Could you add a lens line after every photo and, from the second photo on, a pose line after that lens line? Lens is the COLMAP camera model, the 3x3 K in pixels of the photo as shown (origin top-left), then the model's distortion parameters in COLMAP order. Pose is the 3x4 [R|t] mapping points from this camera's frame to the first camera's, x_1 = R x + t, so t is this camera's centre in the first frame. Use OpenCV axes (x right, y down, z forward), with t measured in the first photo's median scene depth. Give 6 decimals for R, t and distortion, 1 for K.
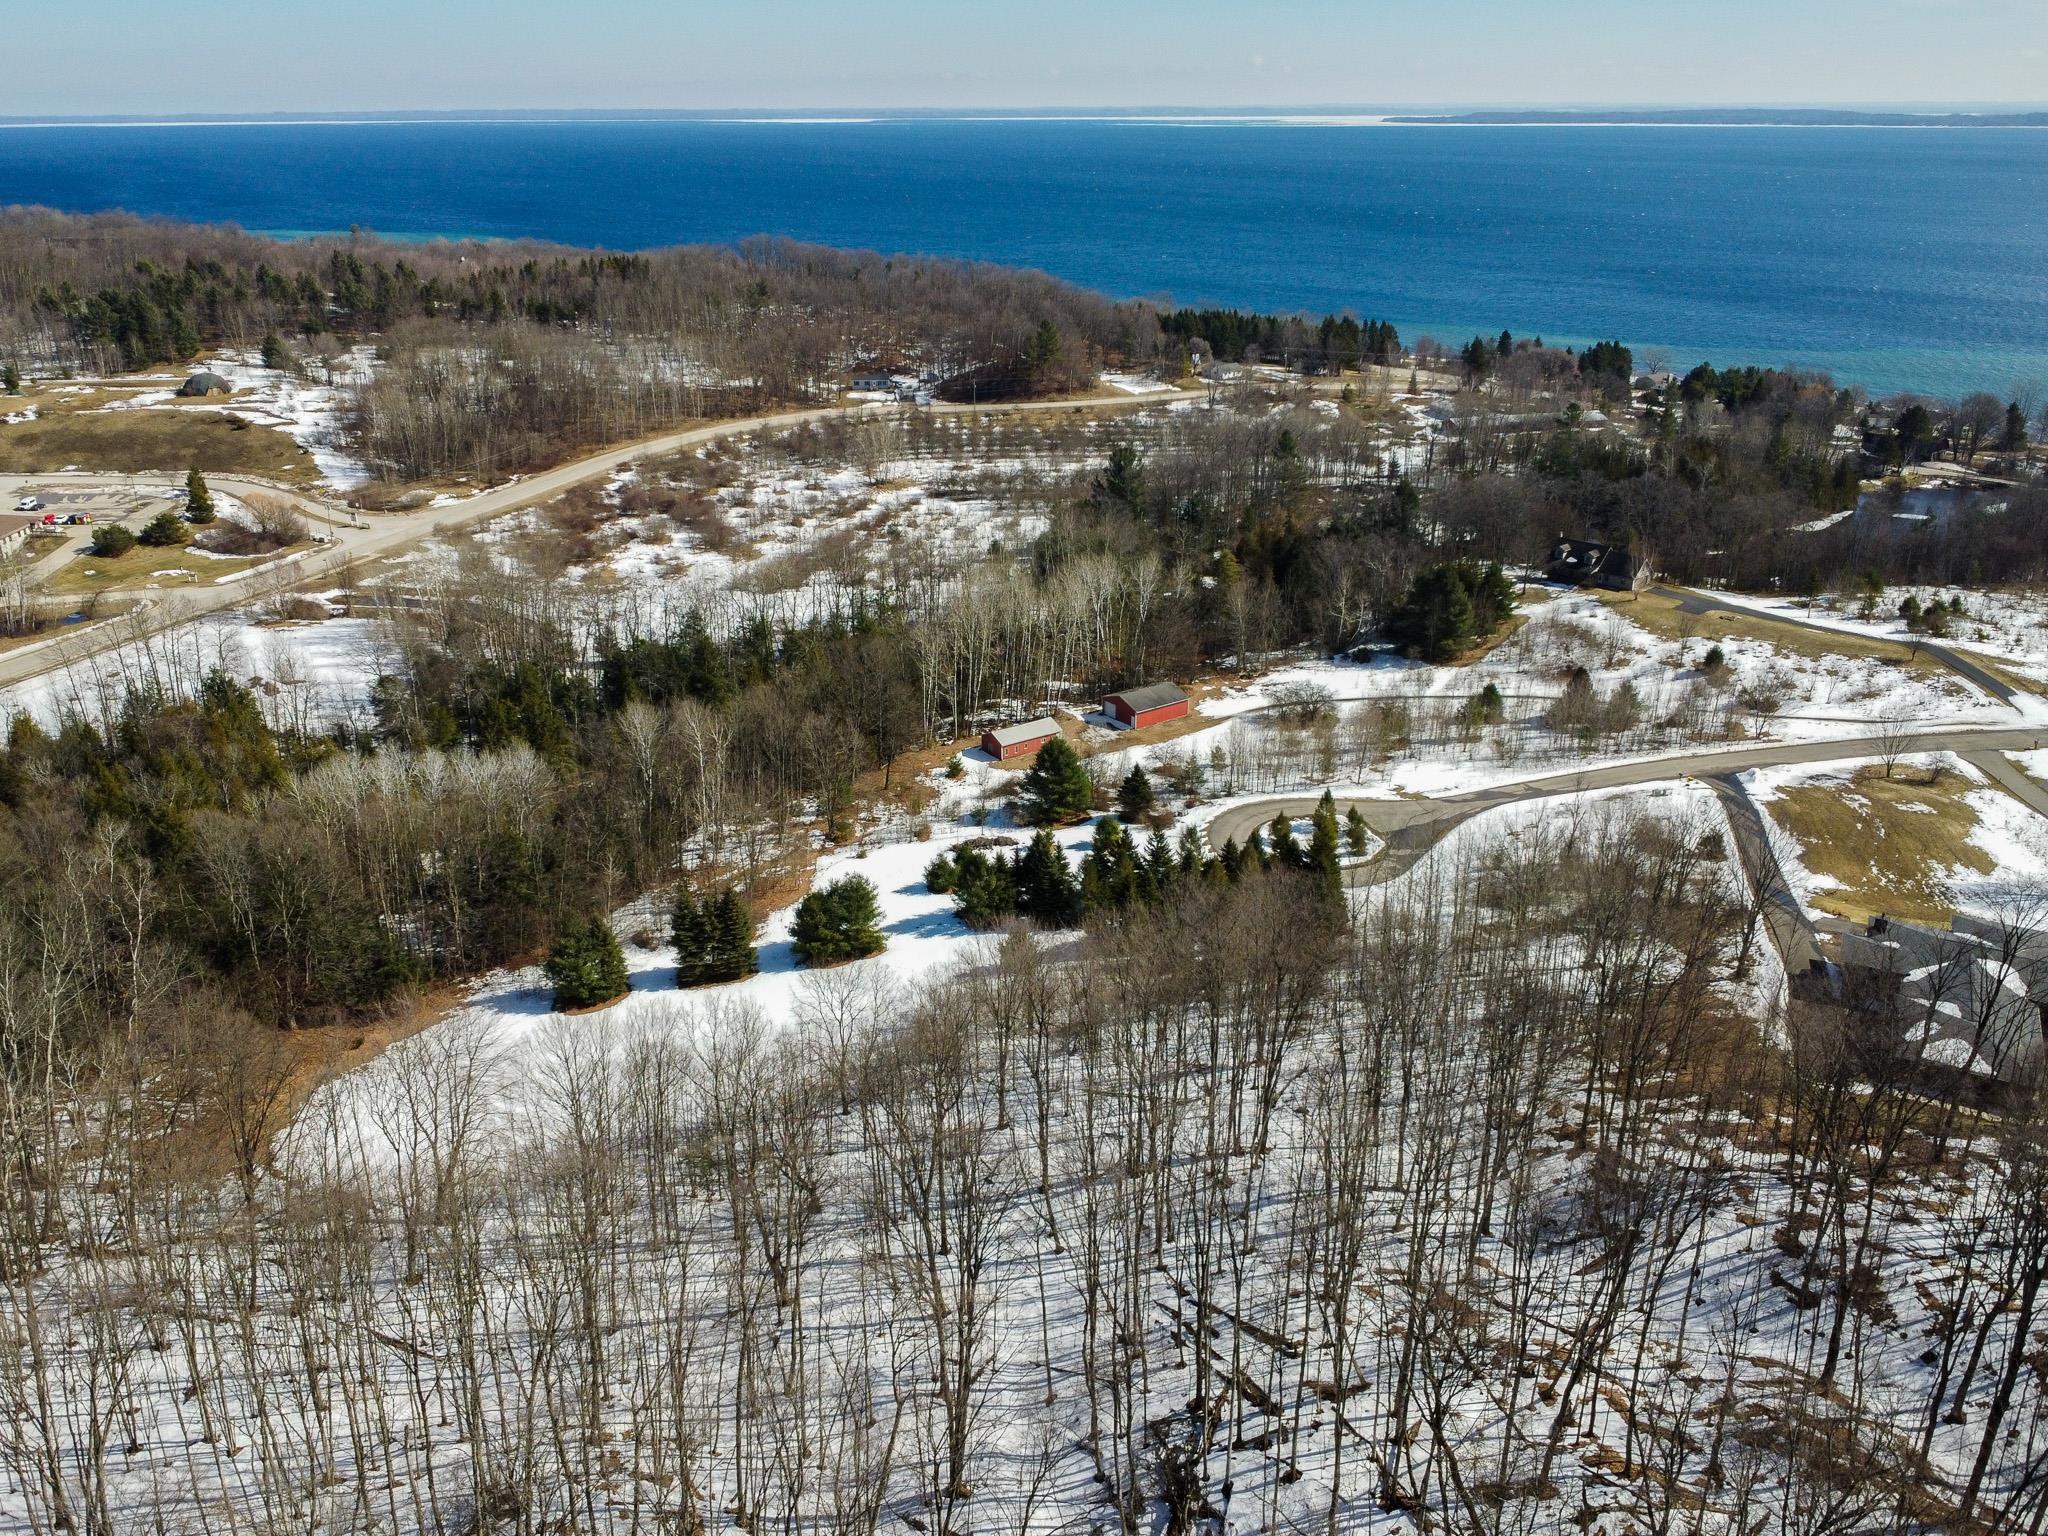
lens RADIAL K [[1638.4, 0, 990.1], [0, 1638.4, 766.9], [0, 0, 1]] dist [0.001735, -0.007643]
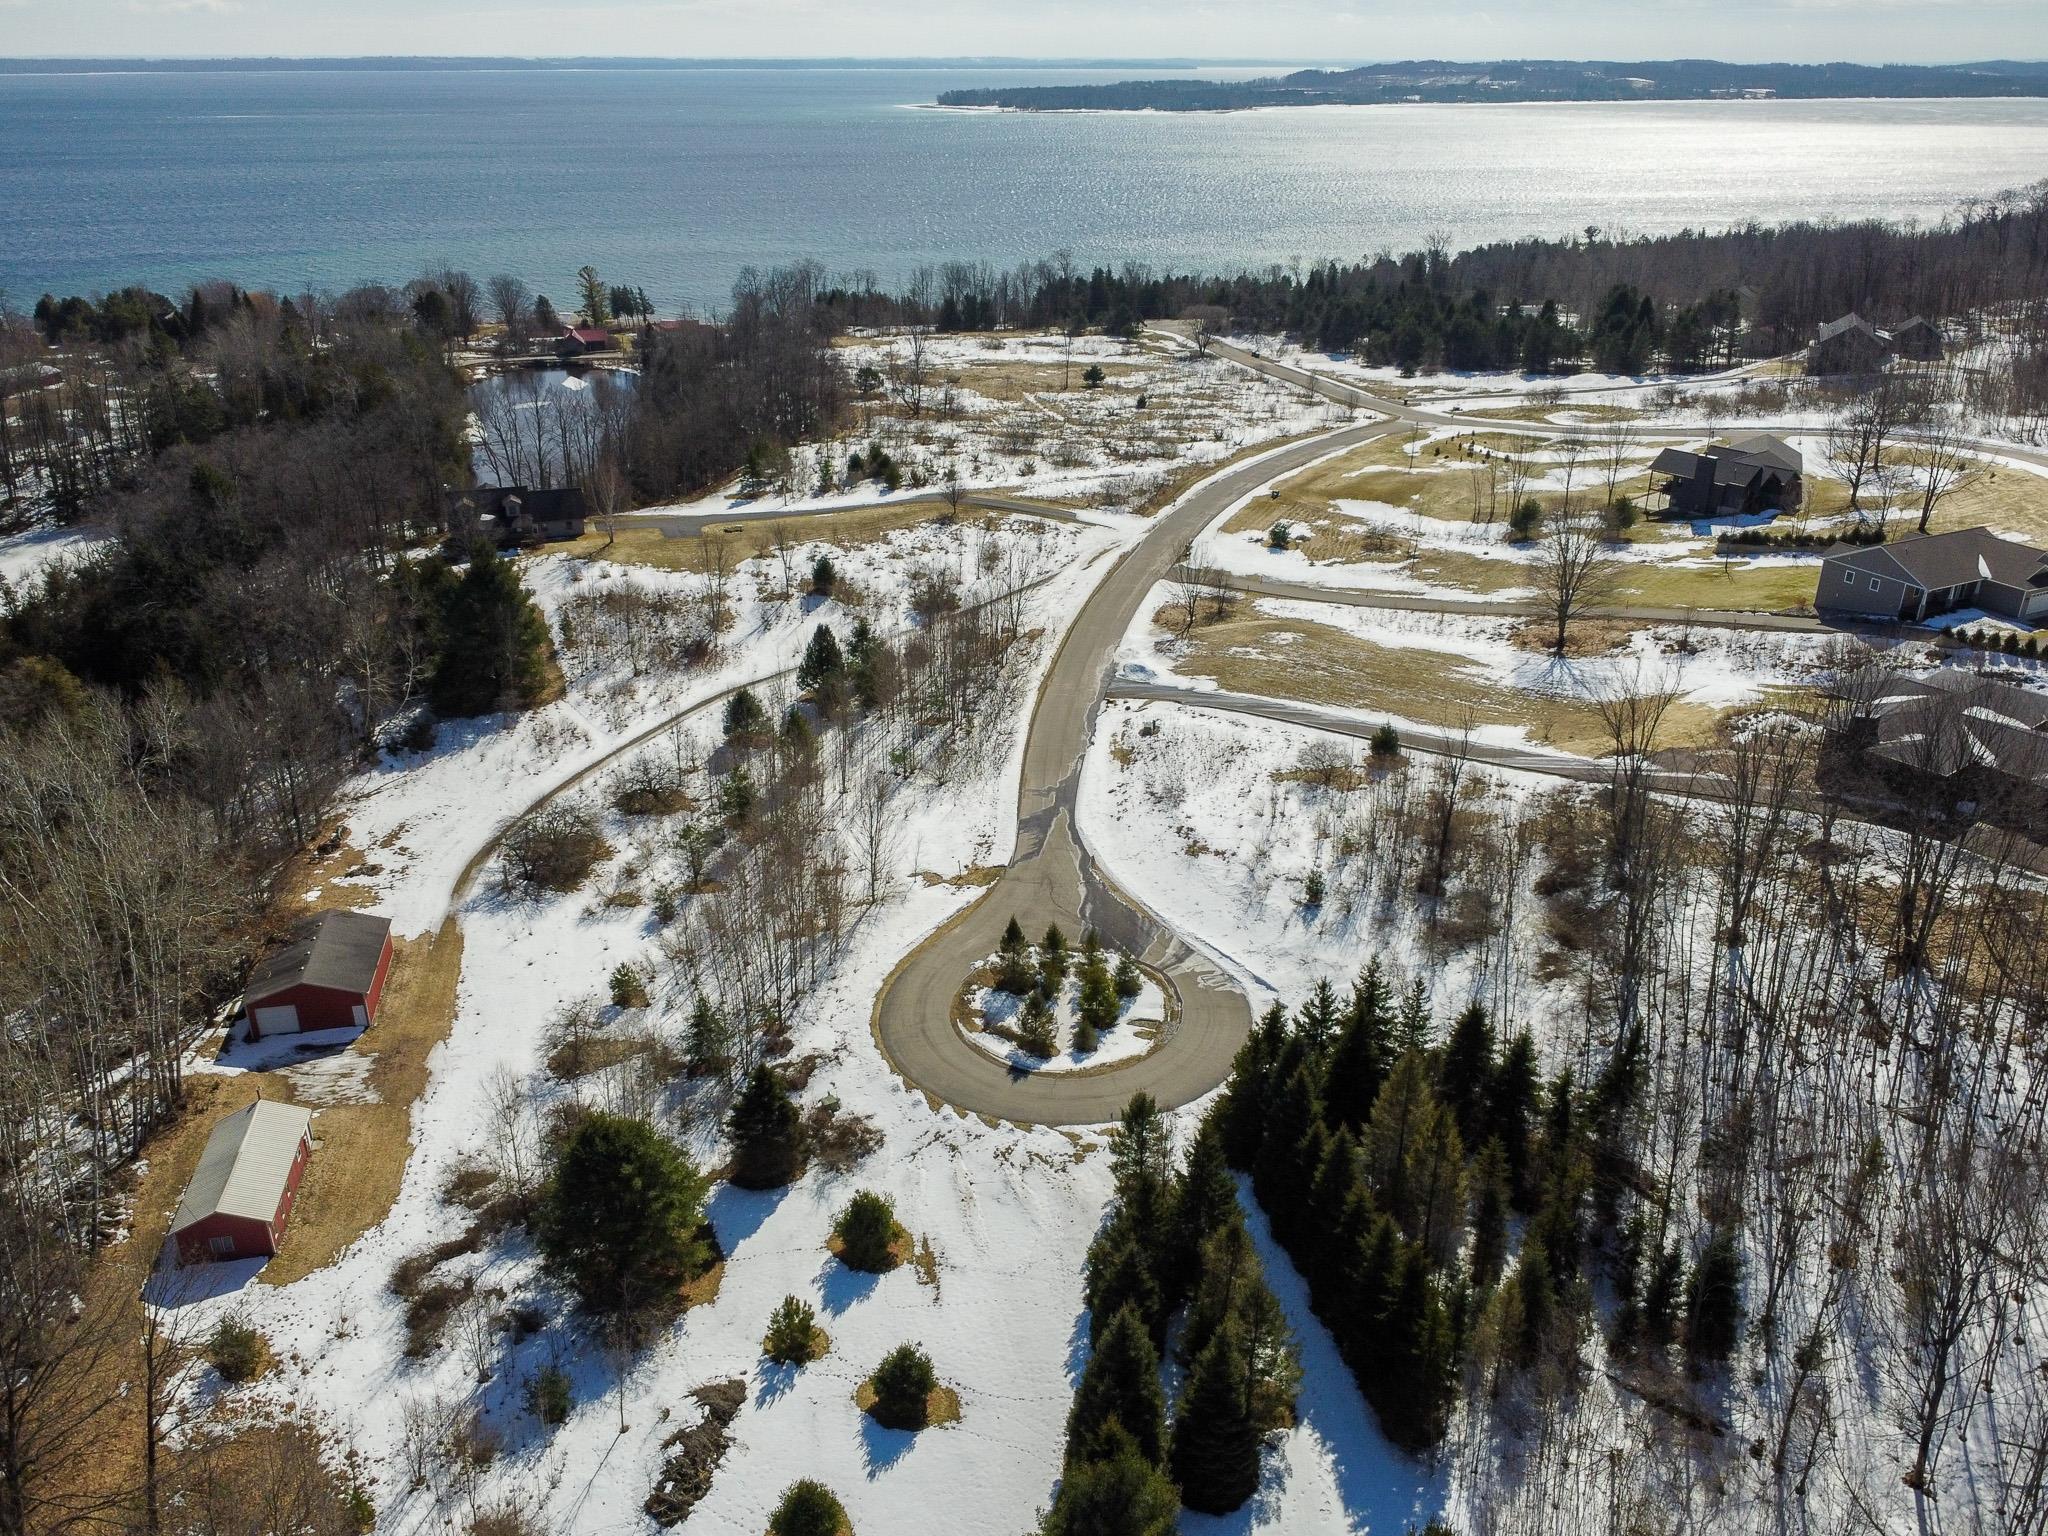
lens RADIAL K [[1551.5, 0, 1018.9], [0, 1551.5, 766.9], [0, 0, 1]] dist [0.005221, -0.006410]
pose [[0.400504, -0.375296, 0.835913, -0.166421], [0.340493, 0.907906, 0.244481, -0.123404], [-0.850683, 0.186707, 0.491405, 0.534302]]
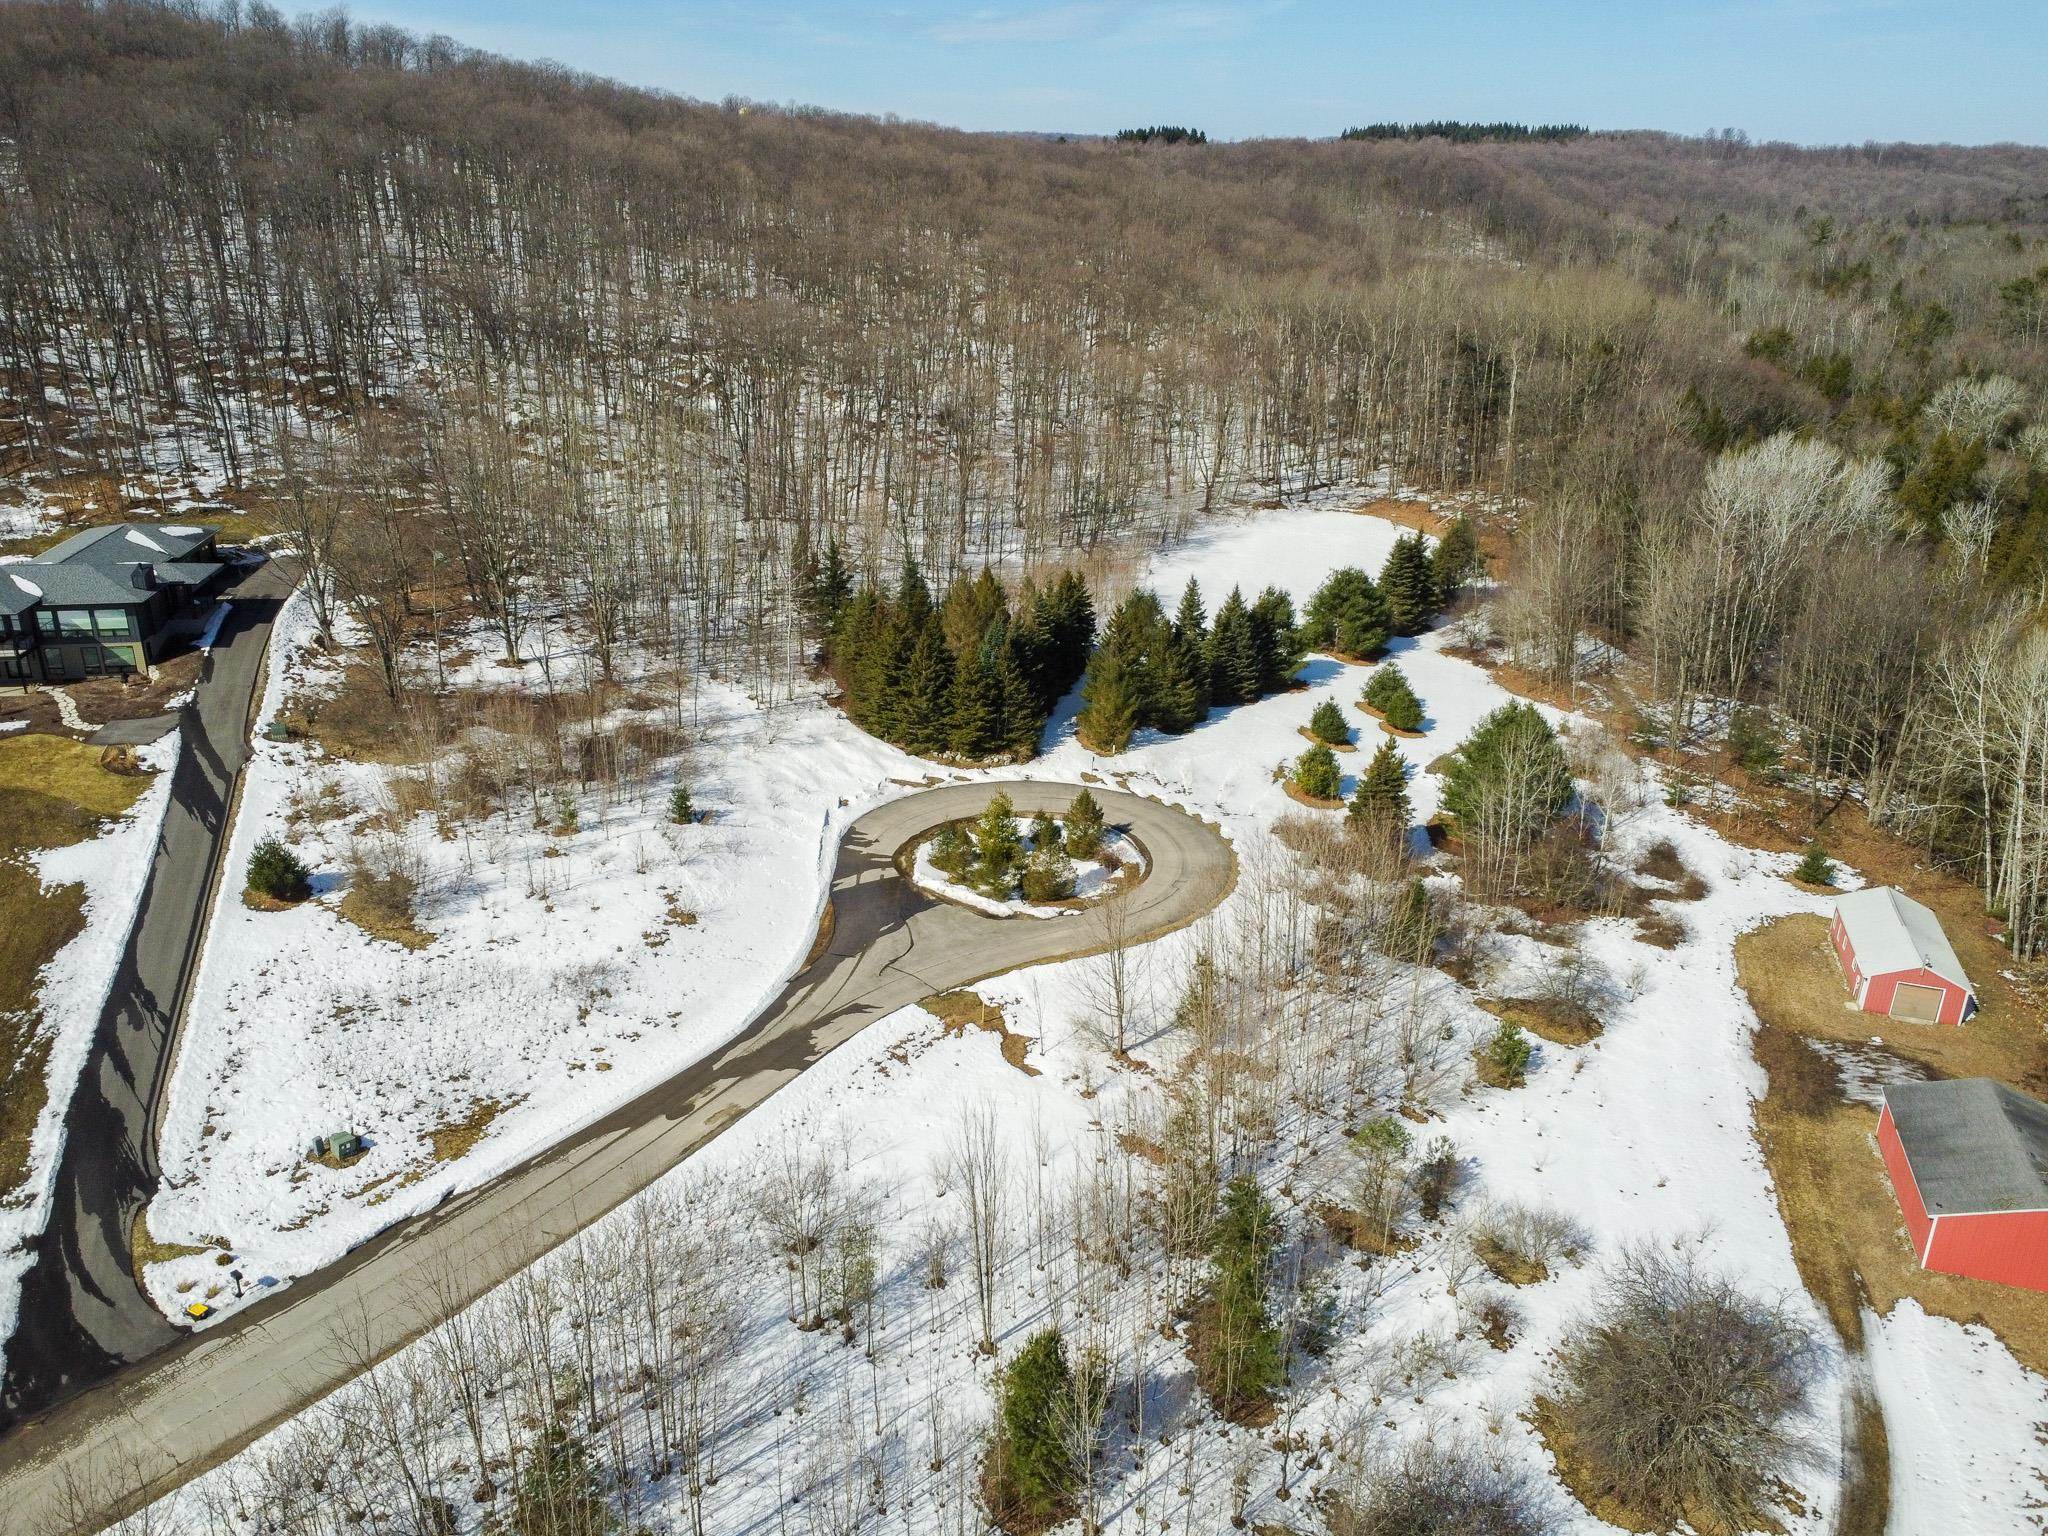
lens RADIAL K [[1540.5, 0, 1017.8], [0, 1540.5, 737.6], [0, 0, 1]] dist [0.003514, -0.007114]
pose [[-0.799984, 0.207997, -0.562816, 0.347509], [-0.231950, 0.757874, 0.609776, -0.210674], [0.553376, 0.618356, -0.558042, 0.915151]]
